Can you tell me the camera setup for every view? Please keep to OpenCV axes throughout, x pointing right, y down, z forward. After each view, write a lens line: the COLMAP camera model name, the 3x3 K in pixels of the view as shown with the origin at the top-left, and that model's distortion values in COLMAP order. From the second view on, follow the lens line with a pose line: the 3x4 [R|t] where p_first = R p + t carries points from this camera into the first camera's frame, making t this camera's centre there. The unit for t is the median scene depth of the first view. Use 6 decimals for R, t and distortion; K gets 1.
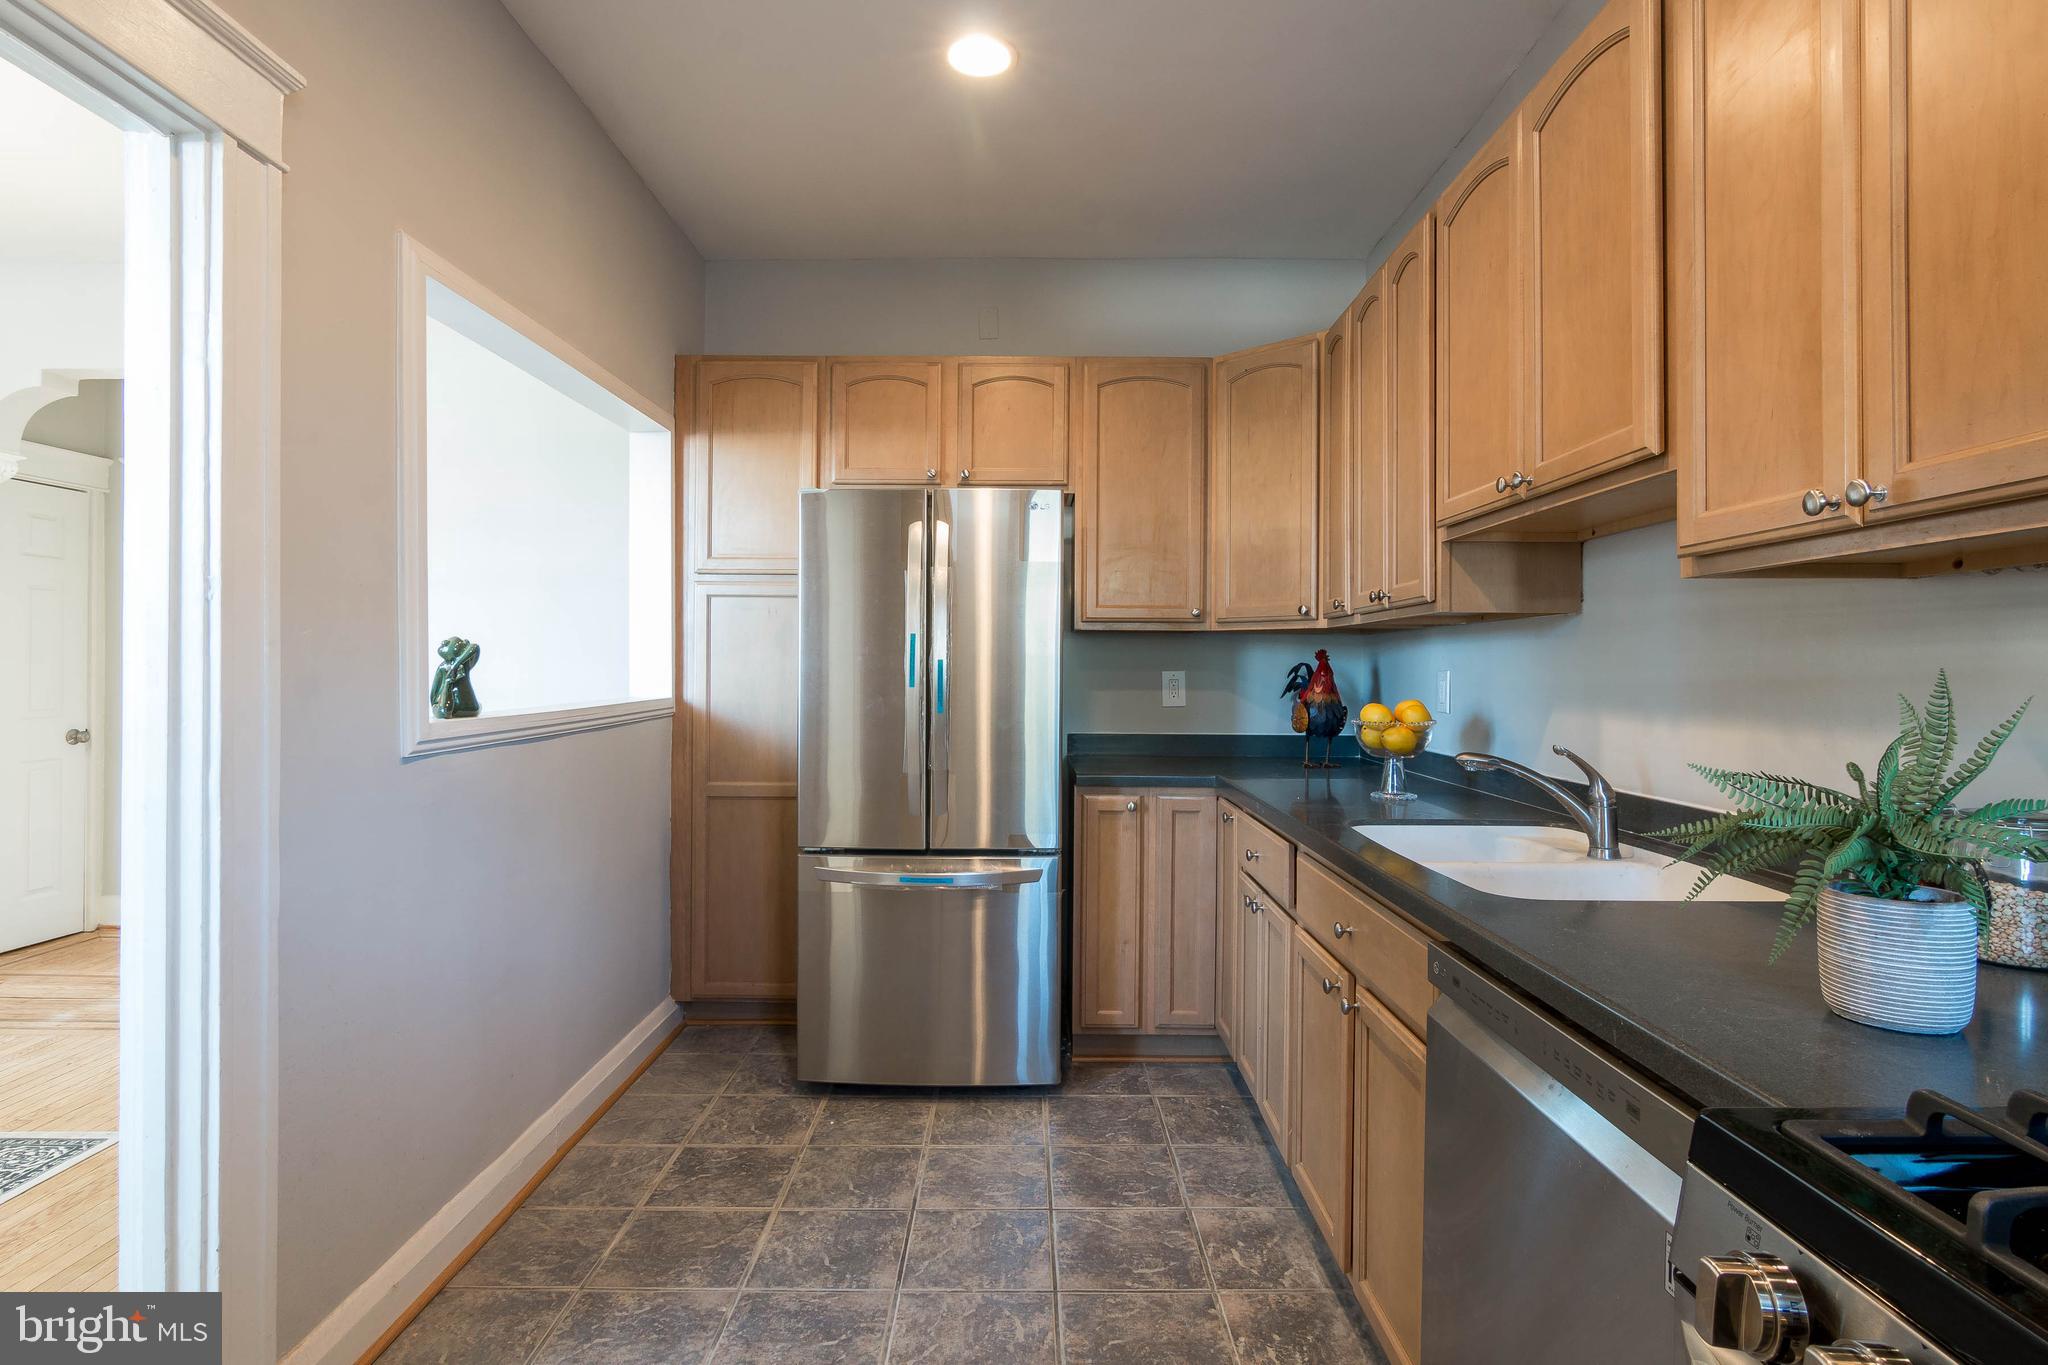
lens RADIAL K [[1047.4, 0, 1026.1], [0, 1047.4, 665.9], [0, 0, 1]] dist [-0.008499, 0.000614]
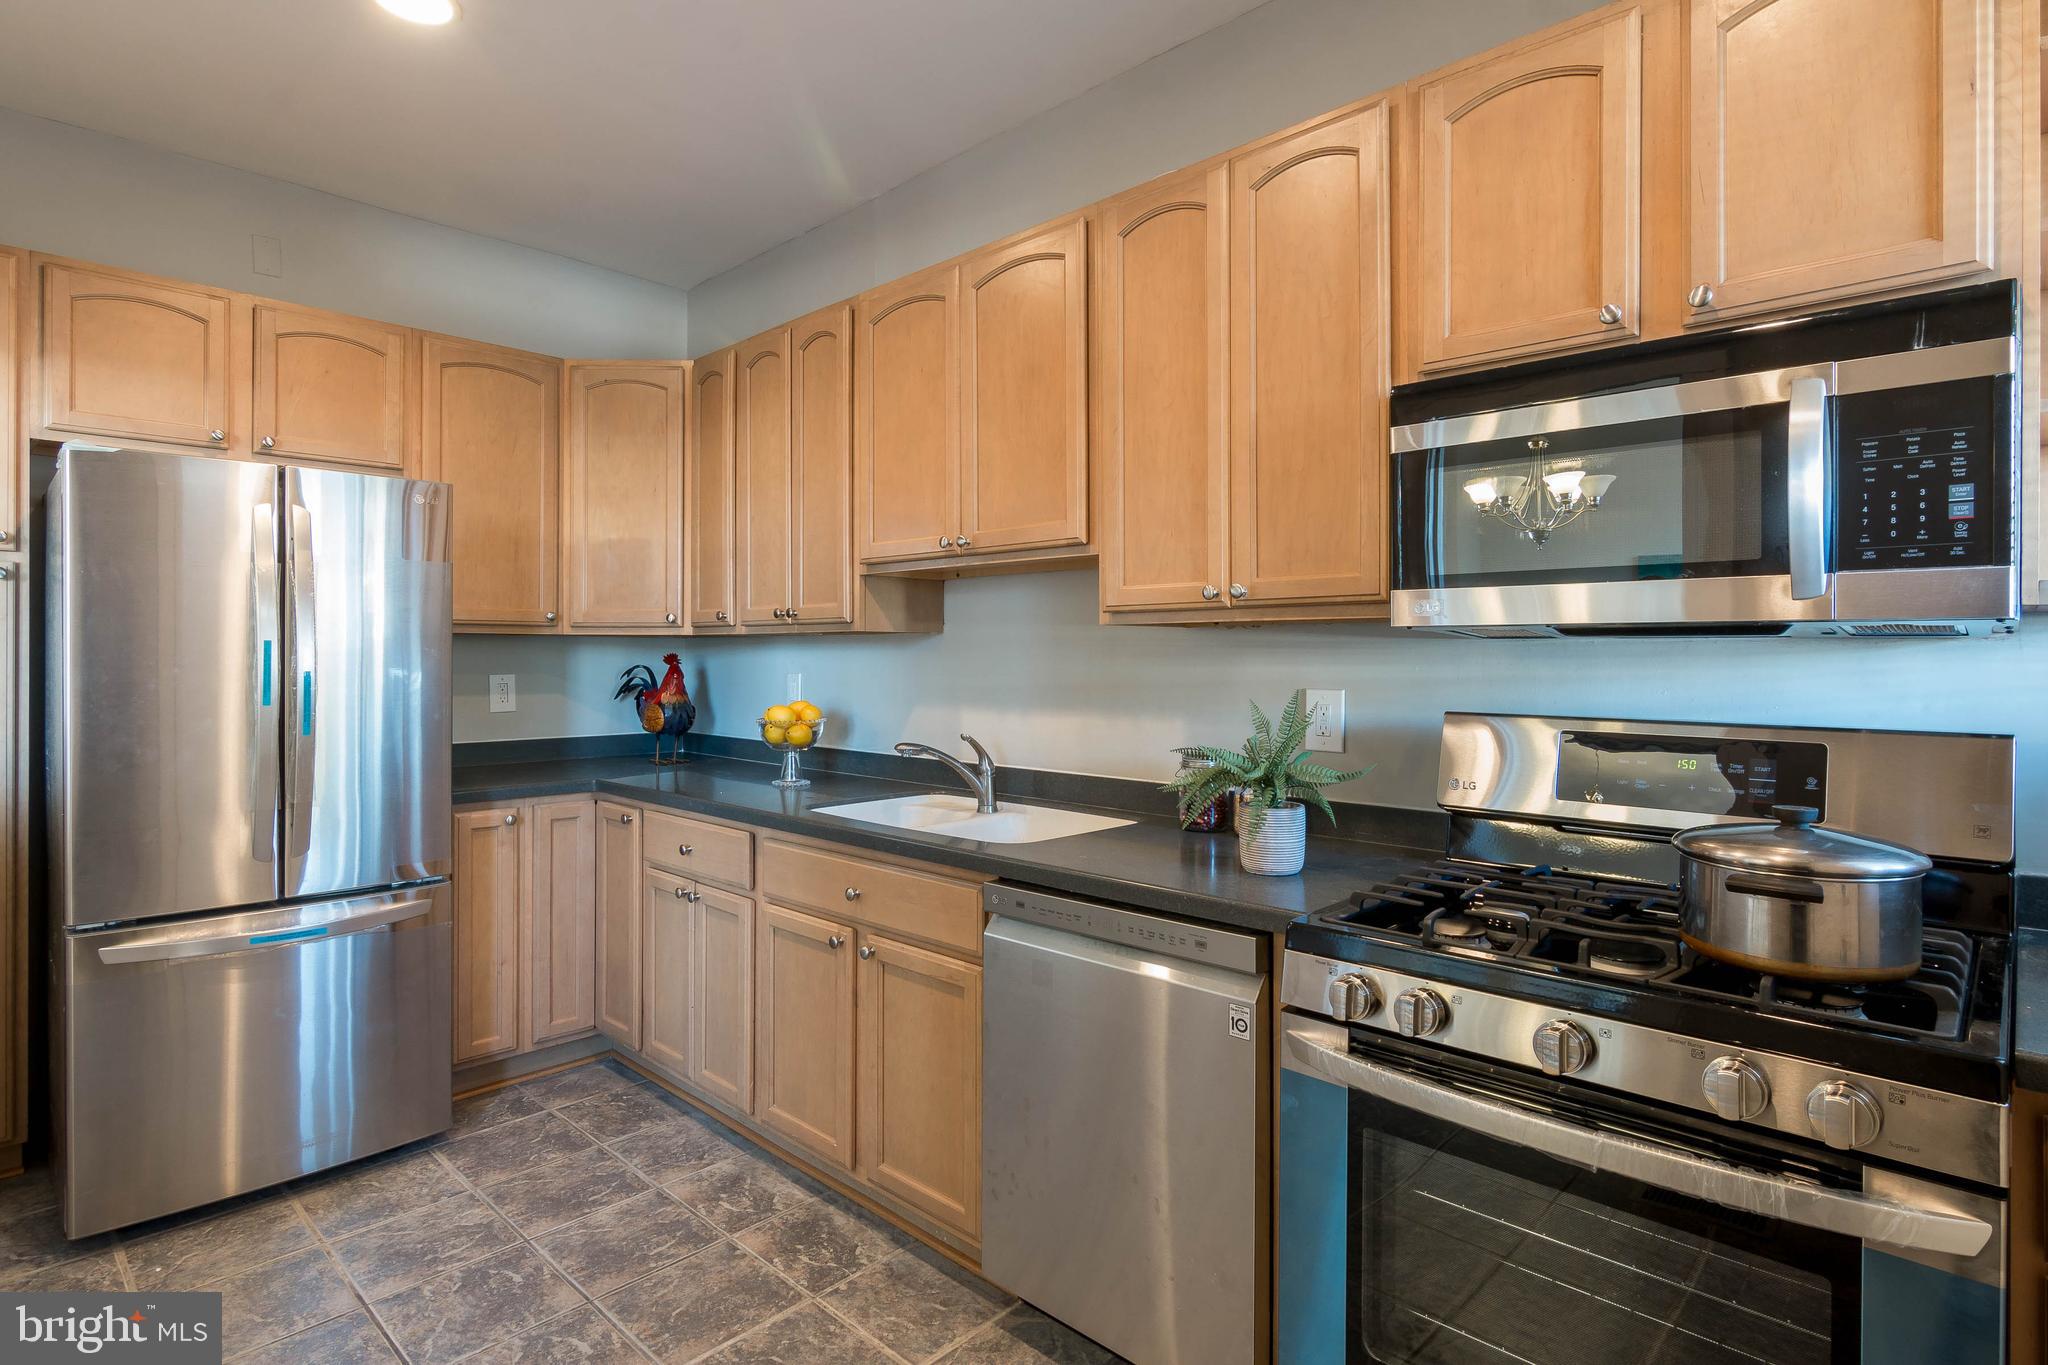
lens RADIAL K [[1049.0, 0, 1023.0], [0, 1049.0, 661.3], [0, 0, 1]] dist [-0.003193, 0.000207]
pose [[0.686810, -0.007970, 0.726793, -0.297054], [-0.000361, 0.999936, 0.011306, -0.023868], [-0.726837, -0.008028, 0.686763, 0.001536]]
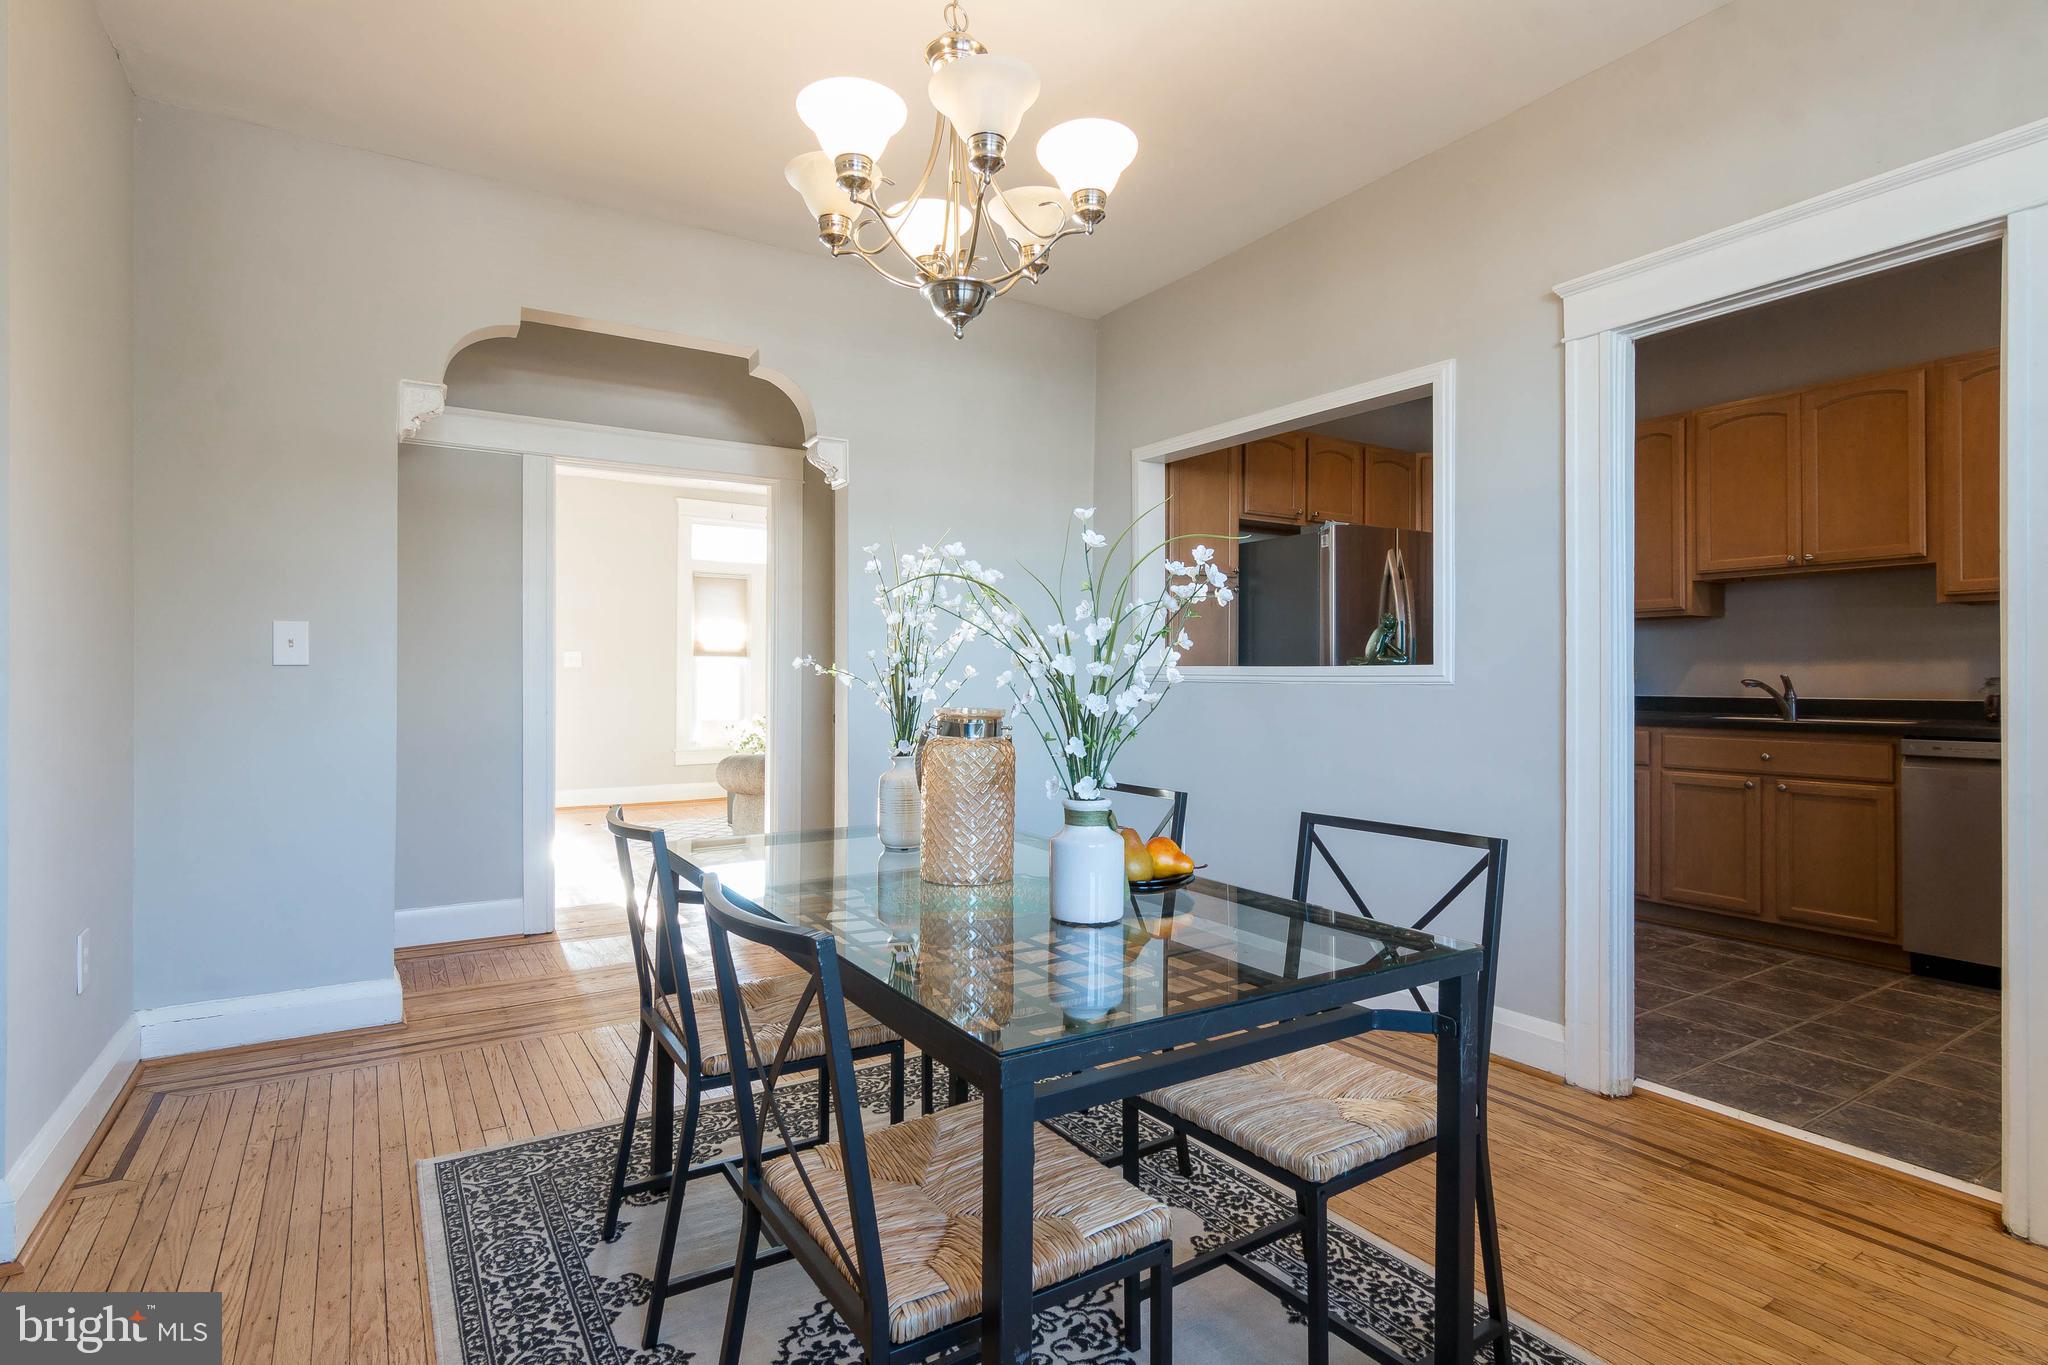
lens RADIAL K [[1017.6, 0, 1024.6], [0, 1017.6, 675.1], [0, 0, 1]] dist [0.004198, 0.000903]
pose [[0.841537, -0.005398, 0.540173, -1.408922], [0.004547, 0.999985, 0.002909, 0.042793], [-0.540181, 0.000008, 0.841549, 0.019354]]
